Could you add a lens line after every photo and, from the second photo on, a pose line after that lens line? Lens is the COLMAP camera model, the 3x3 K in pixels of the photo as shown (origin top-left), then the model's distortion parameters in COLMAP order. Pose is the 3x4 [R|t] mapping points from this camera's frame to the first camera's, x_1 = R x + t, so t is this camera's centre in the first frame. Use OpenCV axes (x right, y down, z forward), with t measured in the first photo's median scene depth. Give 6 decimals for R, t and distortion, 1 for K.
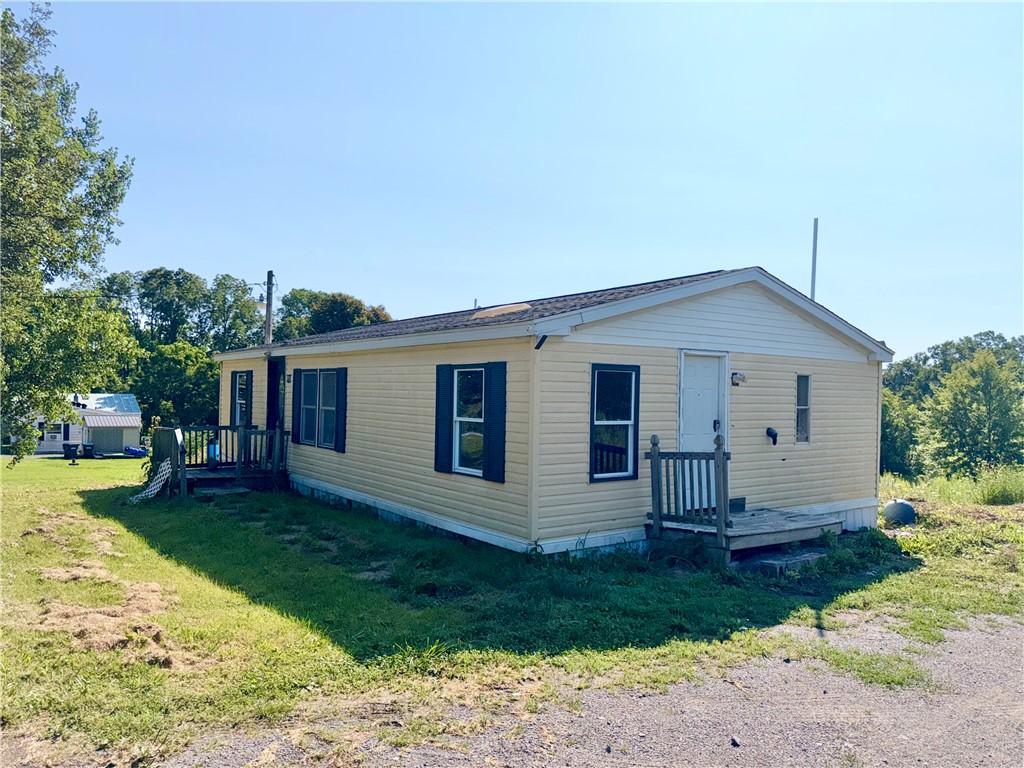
lens RADIAL K [[767.8, 0, 512.0], [0, 767.8, 384.0], [0, 0, 1]] dist [-0.002311, -0.003121]
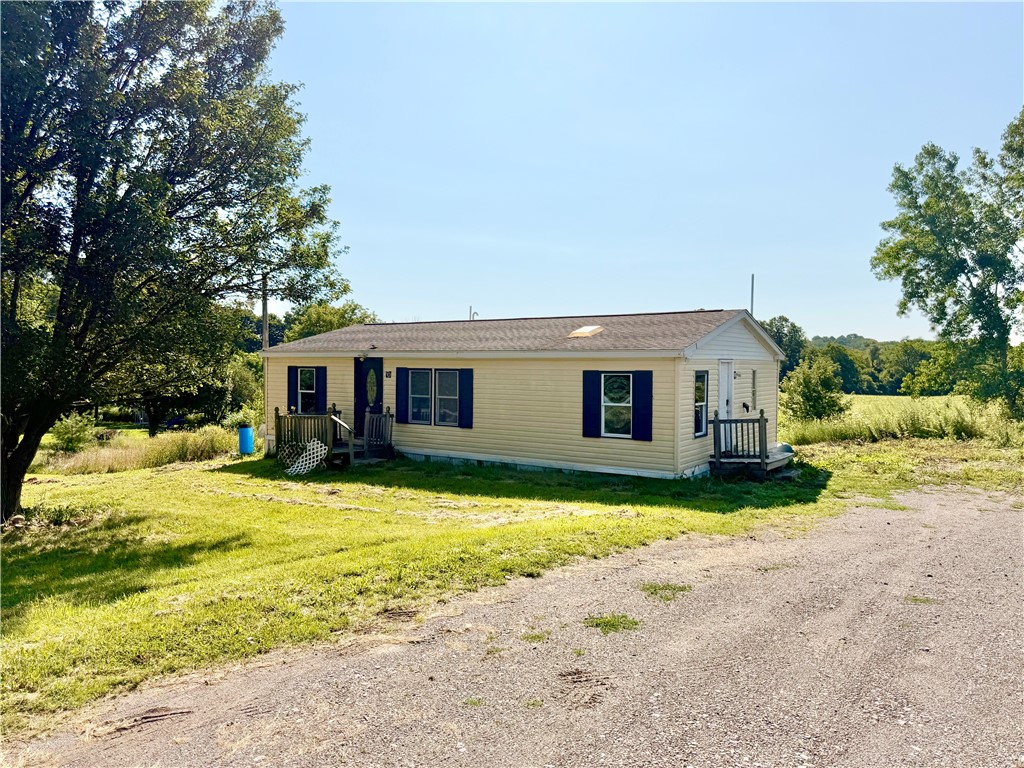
lens RADIAL K [[767.8, 0, 512.0], [0, 767.8, 384.0], [0, 0, 1]] dist [-0.002311, -0.003121]
pose [[0.942922, -0.023234, 0.332202, -0.823942], [0.009289, 0.999010, 0.043503, -0.072250], [-0.332884, -0.037934, 0.942205, -0.483832]]
